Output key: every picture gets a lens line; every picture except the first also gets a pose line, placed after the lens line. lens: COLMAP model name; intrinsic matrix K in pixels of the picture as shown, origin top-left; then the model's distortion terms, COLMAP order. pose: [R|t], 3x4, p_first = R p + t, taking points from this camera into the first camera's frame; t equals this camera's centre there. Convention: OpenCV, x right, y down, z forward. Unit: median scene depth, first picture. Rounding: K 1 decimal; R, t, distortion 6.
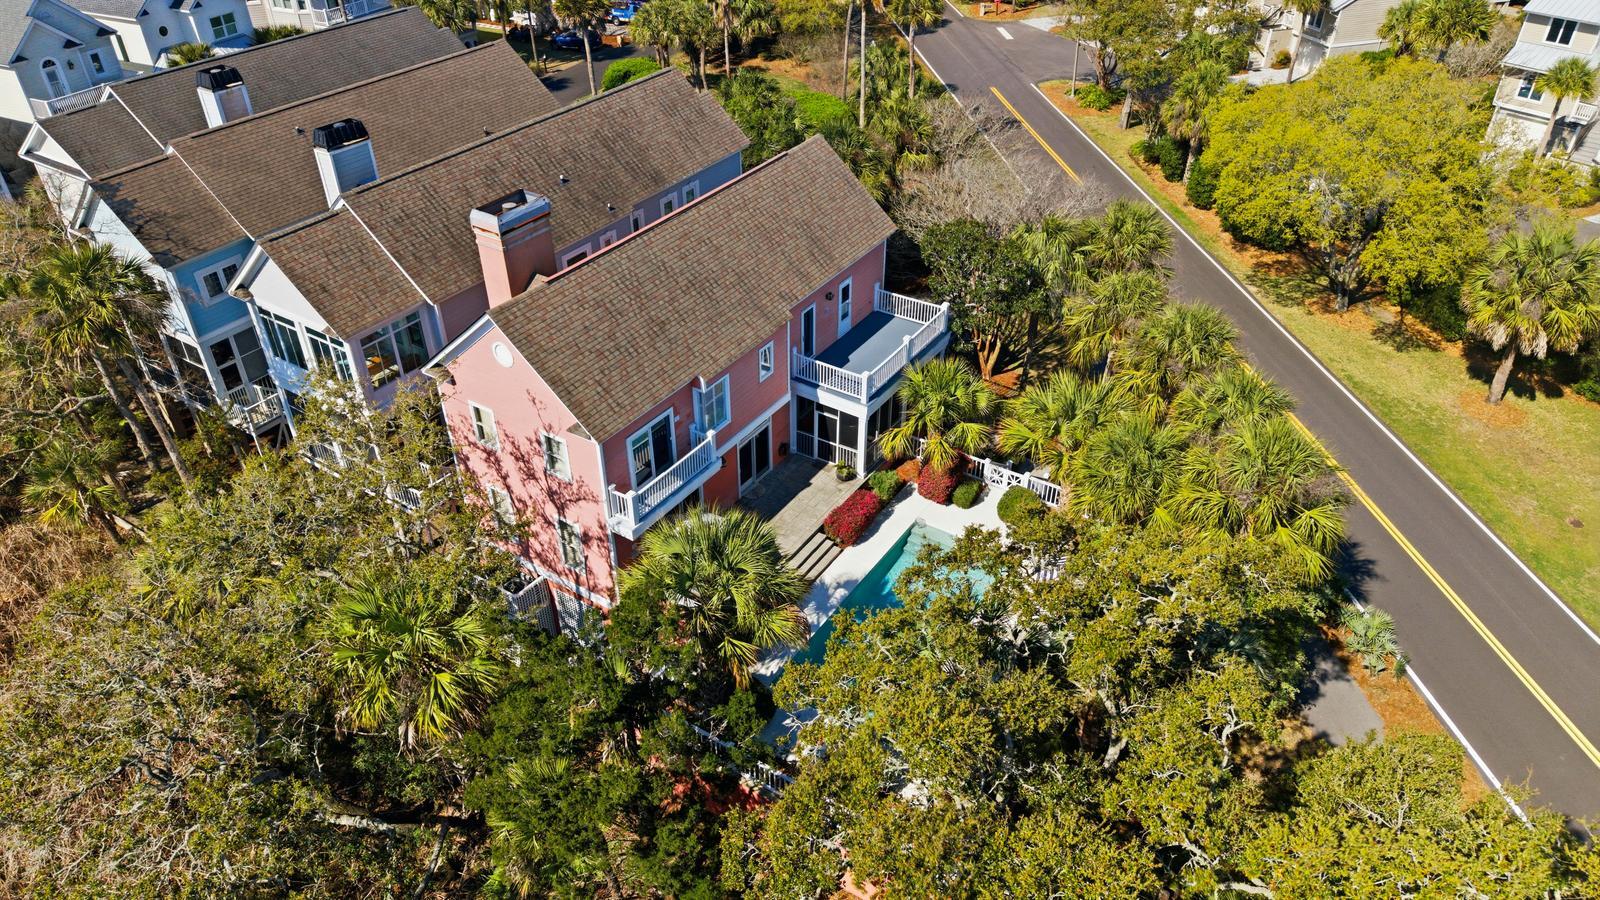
lens RADIAL K [[1057.2, 0, 800.0], [0, 1057.2, 450.0], [0, 0, 1]] dist [0.029022, -0.027573]
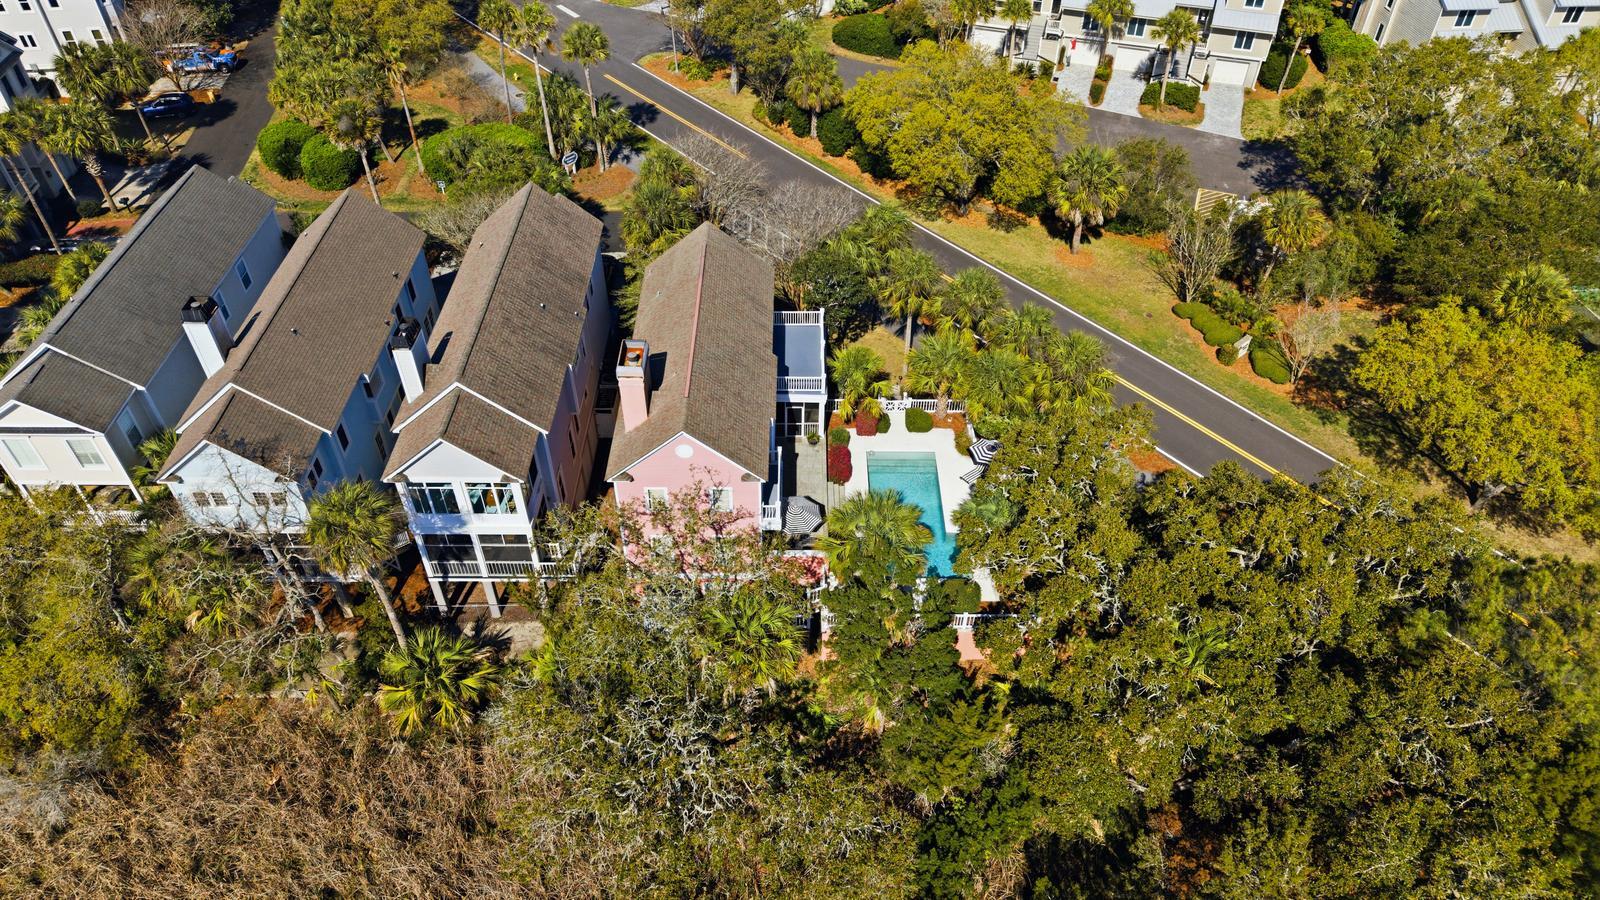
lens RADIAL K [[1057.2, 0, 800.0], [0, 1057.2, 450.0], [0, 0, 1]] dist [0.029022, -0.027573]
pose [[0.840967, -0.362897, 0.401348, -0.587447], [0.311692, 0.931217, 0.188898, -0.255857], [-0.442293, -0.033760, 0.896235, -0.351292]]
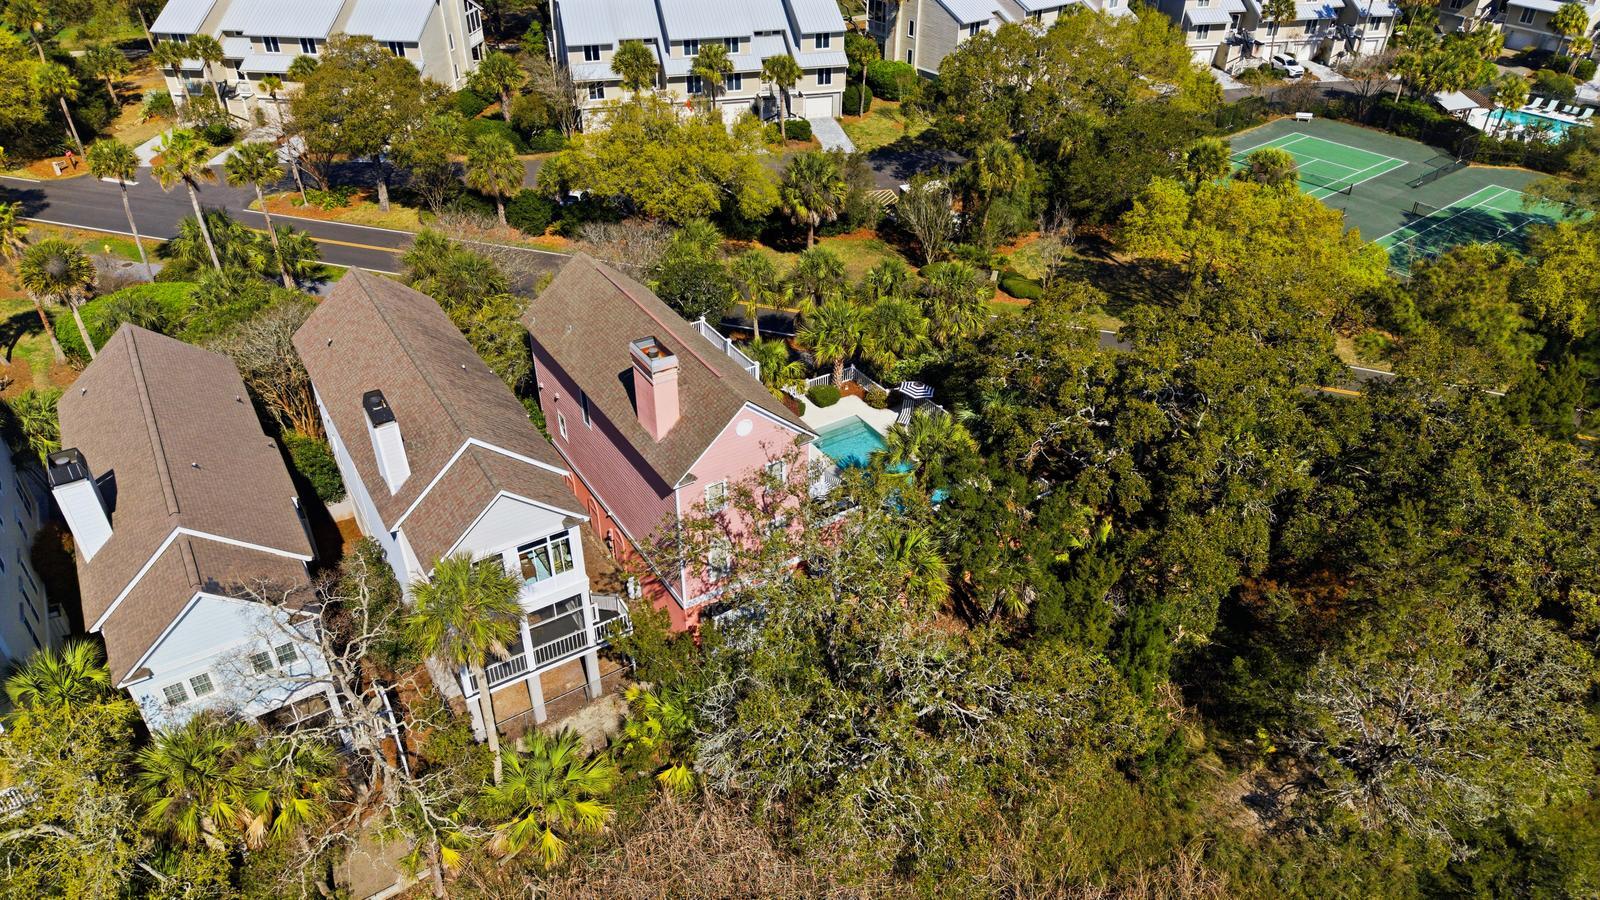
lens RADIAL K [[1063.8, 0, 800.0], [0, 1063.8, 450.0], [0, 0, 1]] dist [0.020740, -0.018482]
pose [[0.416202, -0.507867, 0.754220, -1.066865], [0.524466, 0.811675, 0.257138, -0.311600], [-0.742773, 0.288541, 0.604179, 0.057308]]
